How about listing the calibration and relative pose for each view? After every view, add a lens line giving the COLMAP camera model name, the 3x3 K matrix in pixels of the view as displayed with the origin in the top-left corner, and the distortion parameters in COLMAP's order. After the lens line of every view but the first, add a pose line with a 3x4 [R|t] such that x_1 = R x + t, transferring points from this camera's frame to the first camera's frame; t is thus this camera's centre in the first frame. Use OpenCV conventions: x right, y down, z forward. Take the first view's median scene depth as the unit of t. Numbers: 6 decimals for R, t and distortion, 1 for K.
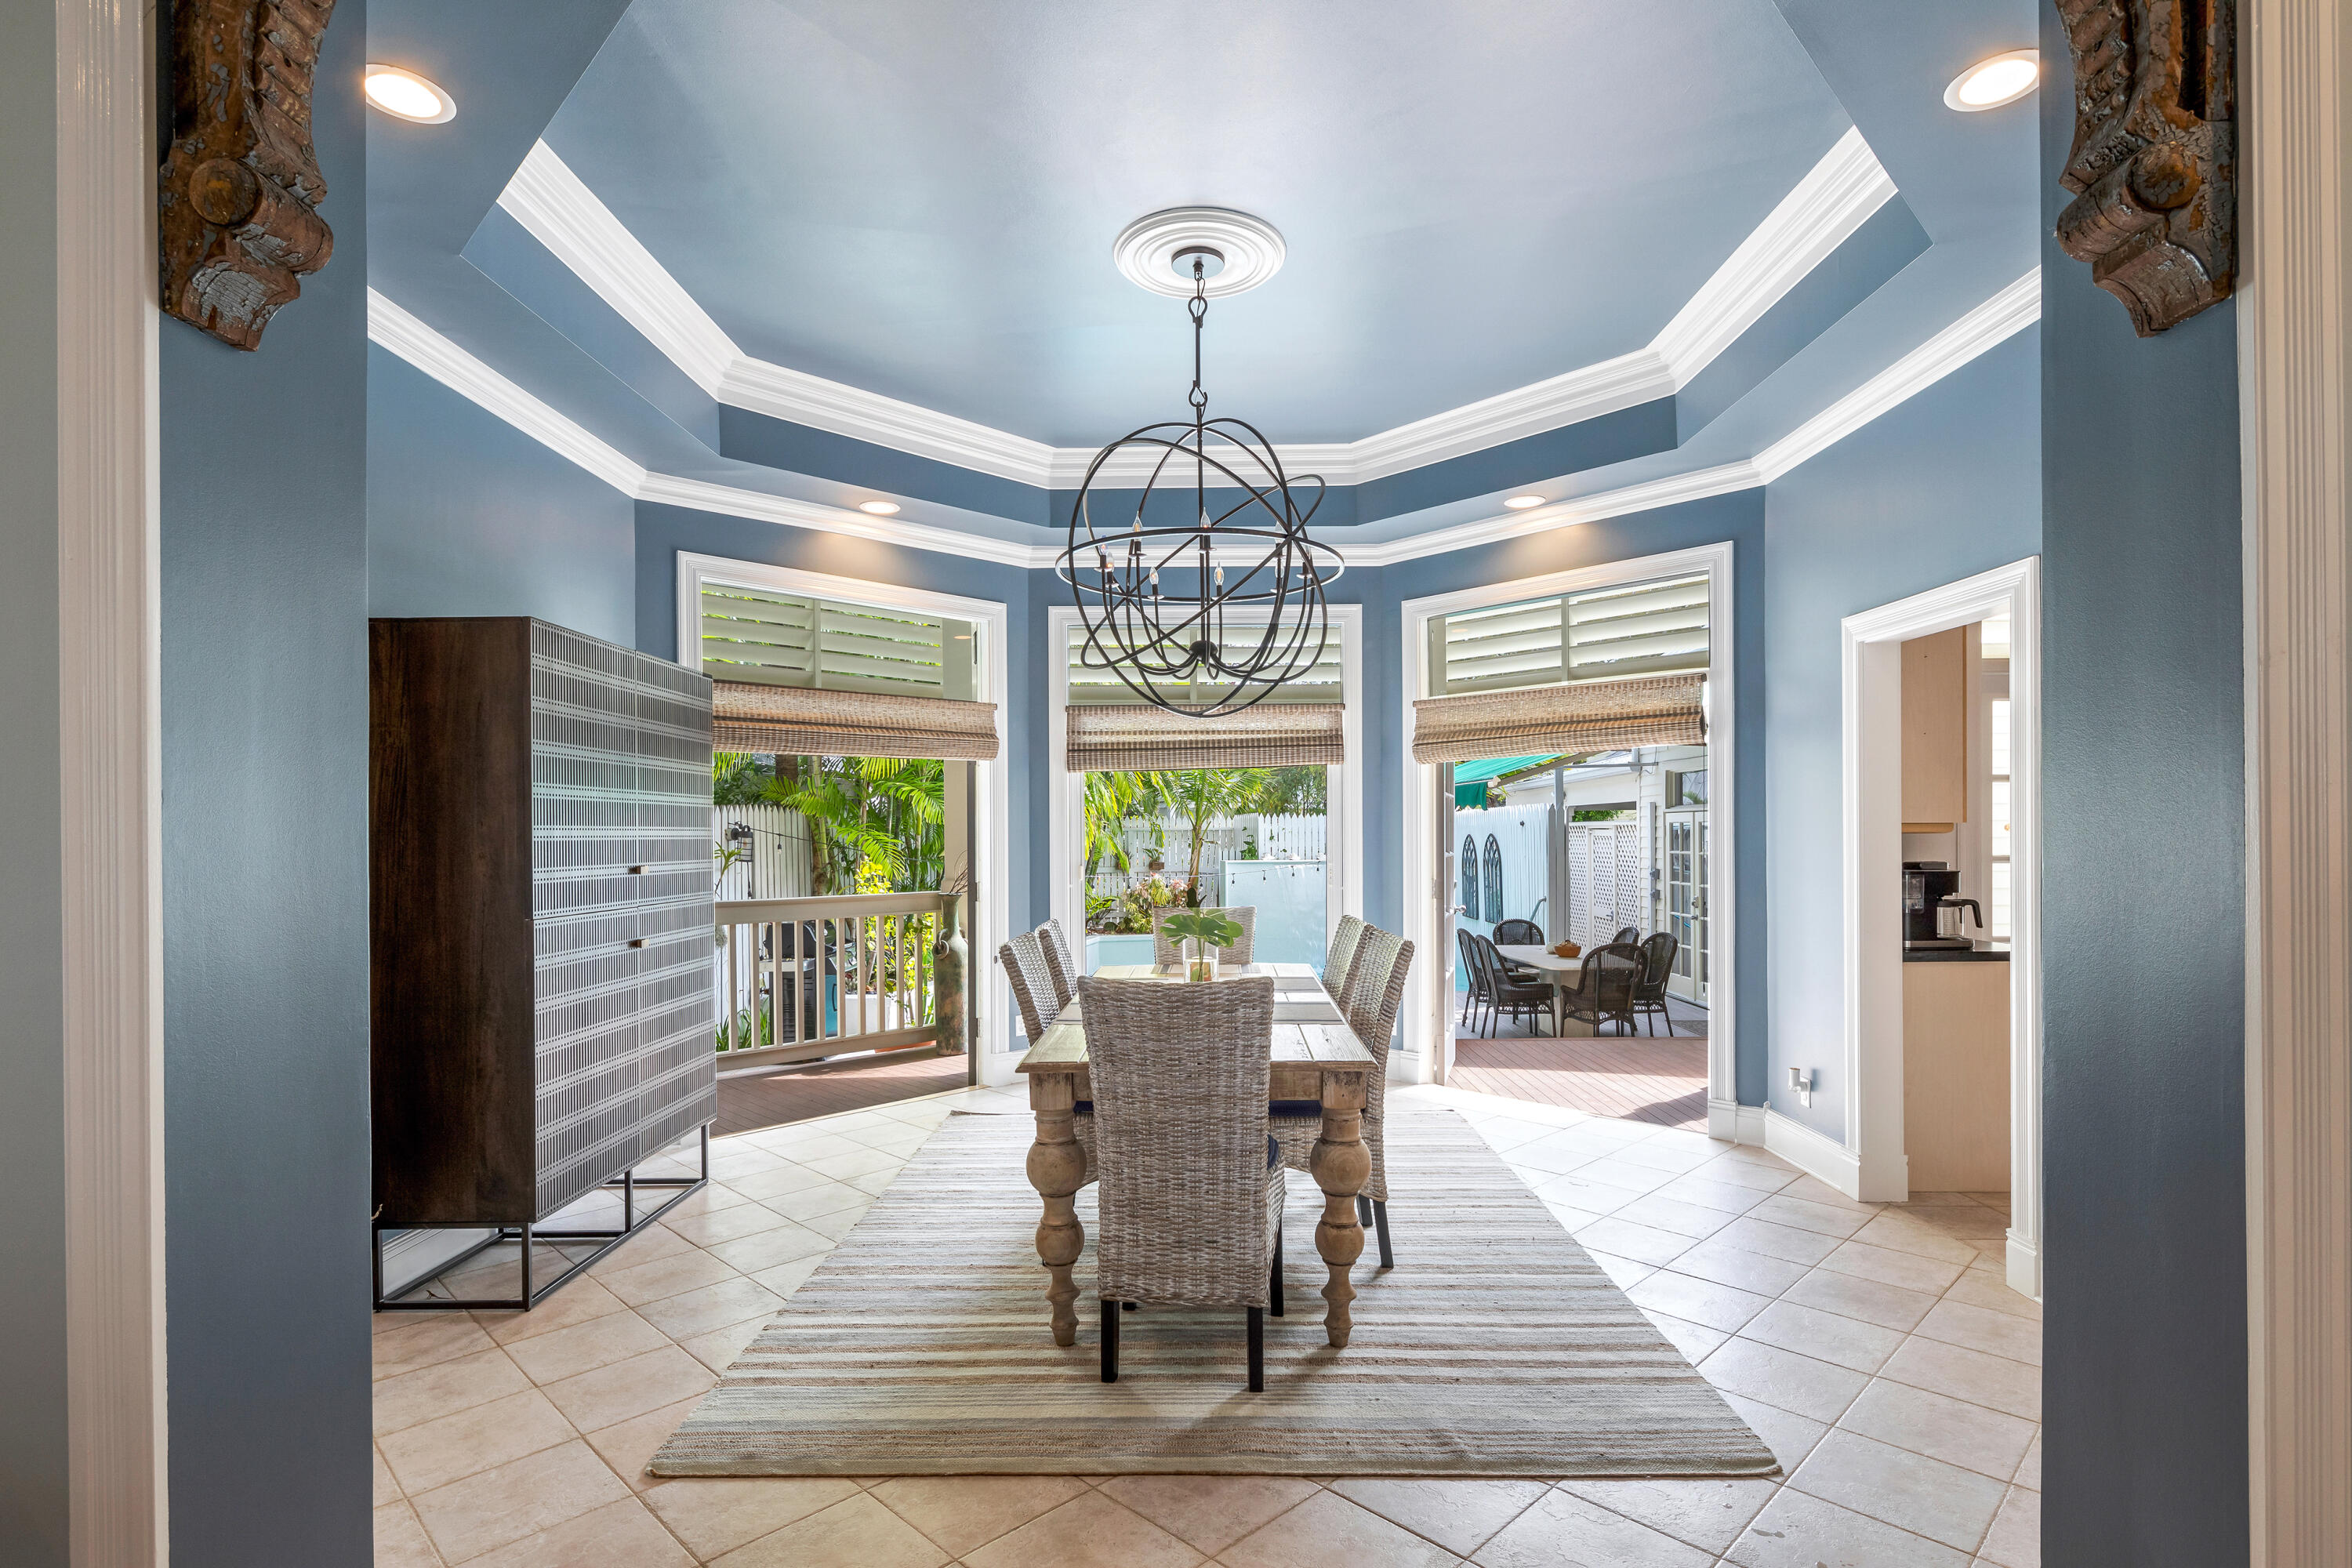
lens RADIAL K [[1151.8, 0, 1181.6], [0, 1151.8, 810.5], [0, 0, 1]] dist [-0.000097, 0.000231]
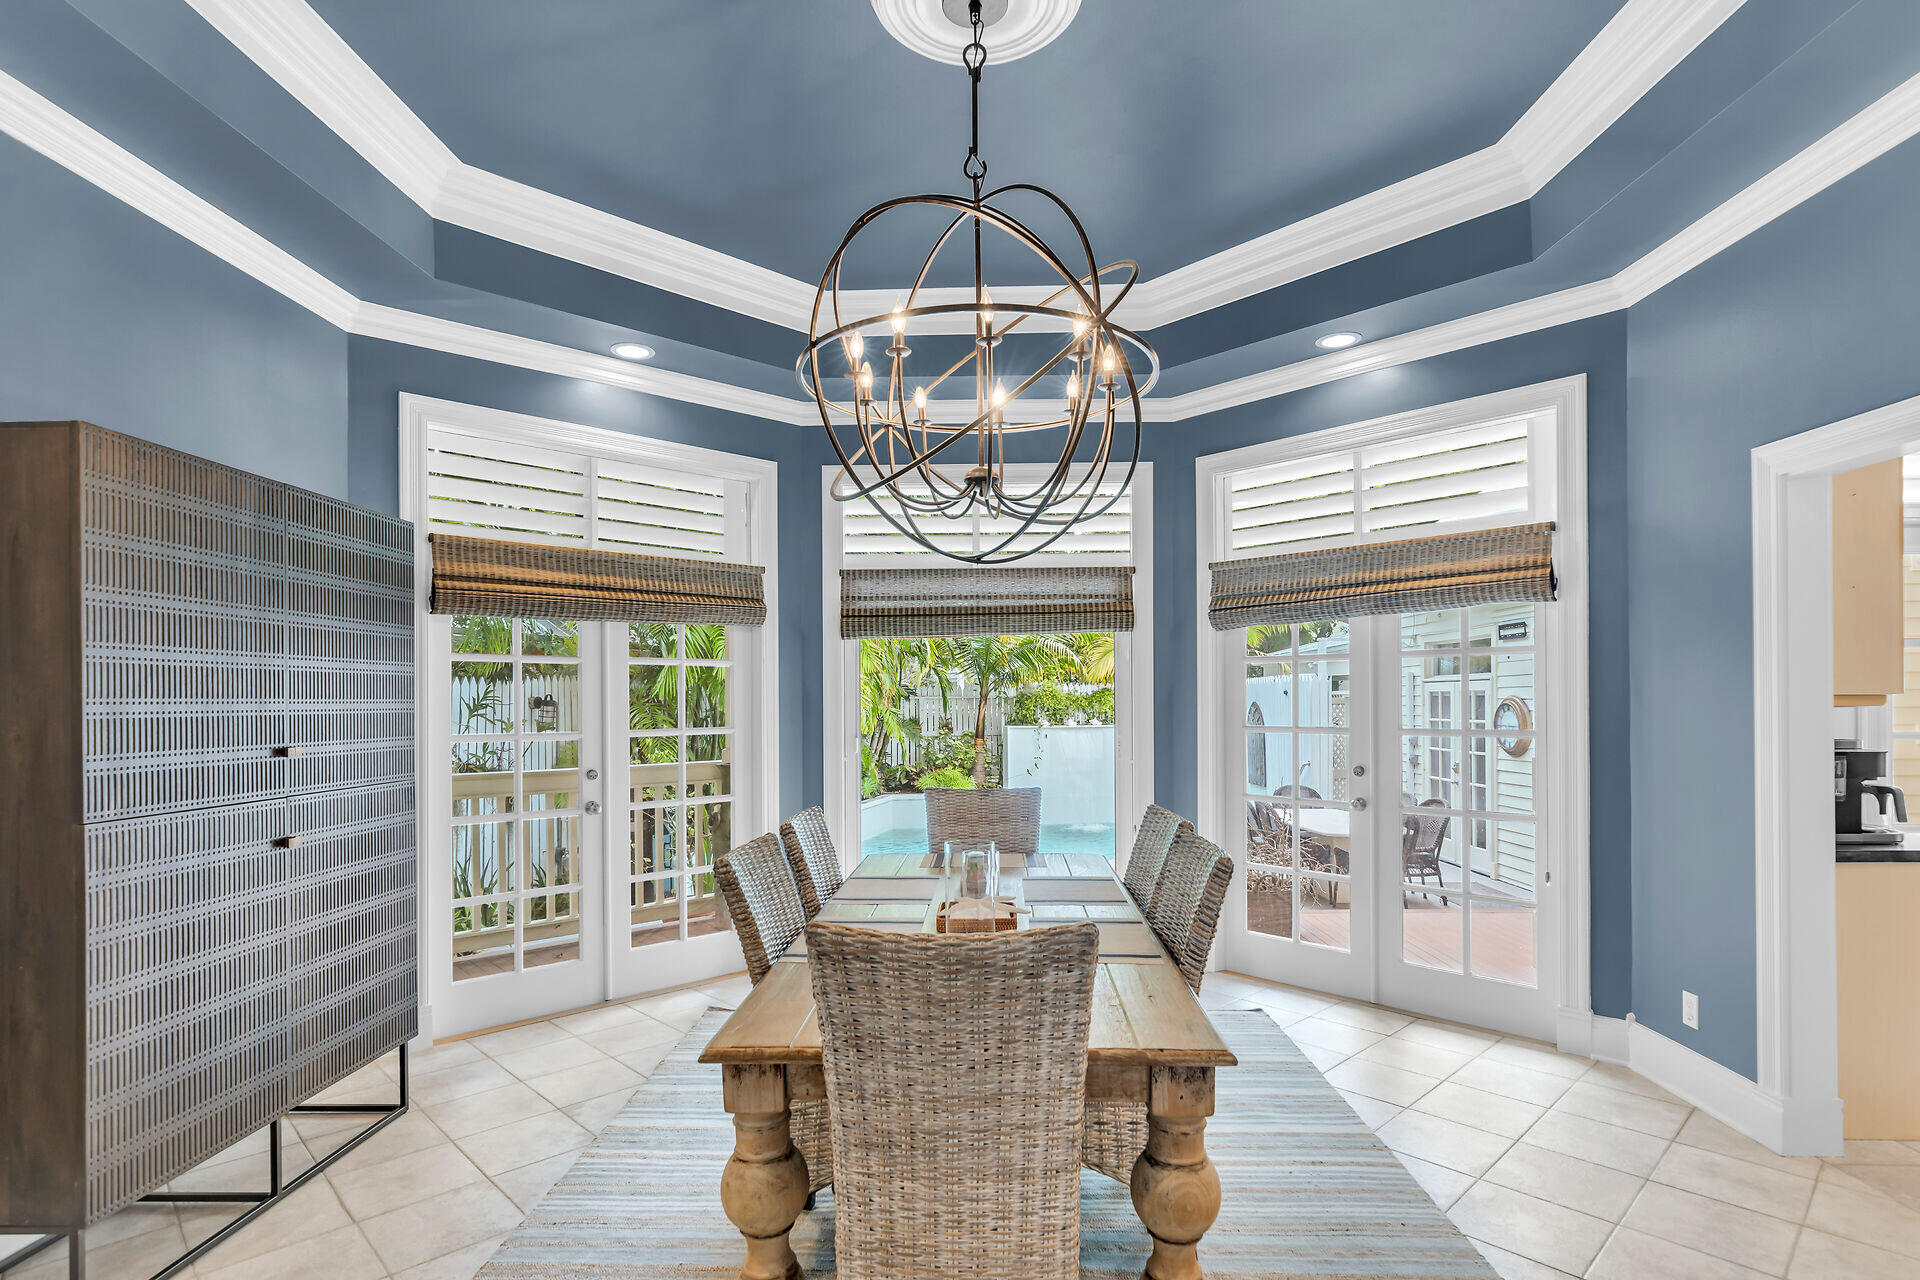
lens RADIAL K [[957.2, 0, 928.9], [0, 957.2, 686.4], [0, 0, 1]] dist [-0.000580, -0.000674]
pose [[0.999006, 0.000291, -0.044566, 0.010642], [-0.000047, 0.999985, 0.005482, 0.001246], [0.044567, -0.005474, 0.998991, 0.283870]]
